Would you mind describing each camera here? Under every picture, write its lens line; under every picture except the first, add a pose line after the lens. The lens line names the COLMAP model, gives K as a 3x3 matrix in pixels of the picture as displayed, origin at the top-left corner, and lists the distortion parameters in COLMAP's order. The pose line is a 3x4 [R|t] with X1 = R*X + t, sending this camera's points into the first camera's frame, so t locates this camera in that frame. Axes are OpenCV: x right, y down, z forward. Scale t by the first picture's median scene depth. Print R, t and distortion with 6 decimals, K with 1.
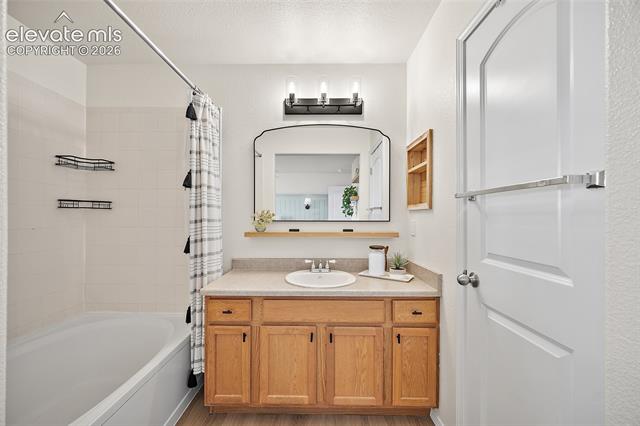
lens RADIAL K [[255.1, 0, 319.2], [0, 255.1, 214.7], [0, 0, 1]] dist [0.000400, -0.000319]
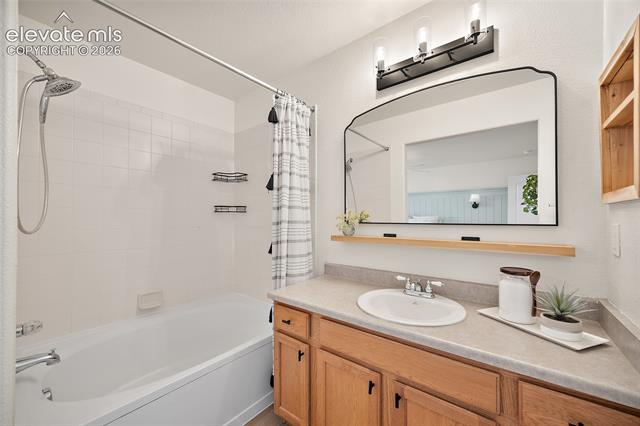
lens RADIAL K [[255.1, 0, 320.4], [0, 255.1, 214.4], [0, 0, 1]] dist [0.000400, -0.000319]
pose [[0.775949, -0.012730, -0.630667, 0.249933], [0.008742, 0.999917, -0.009427, 0.002994], [0.630735, 0.001802, 0.775996, 0.284699]]
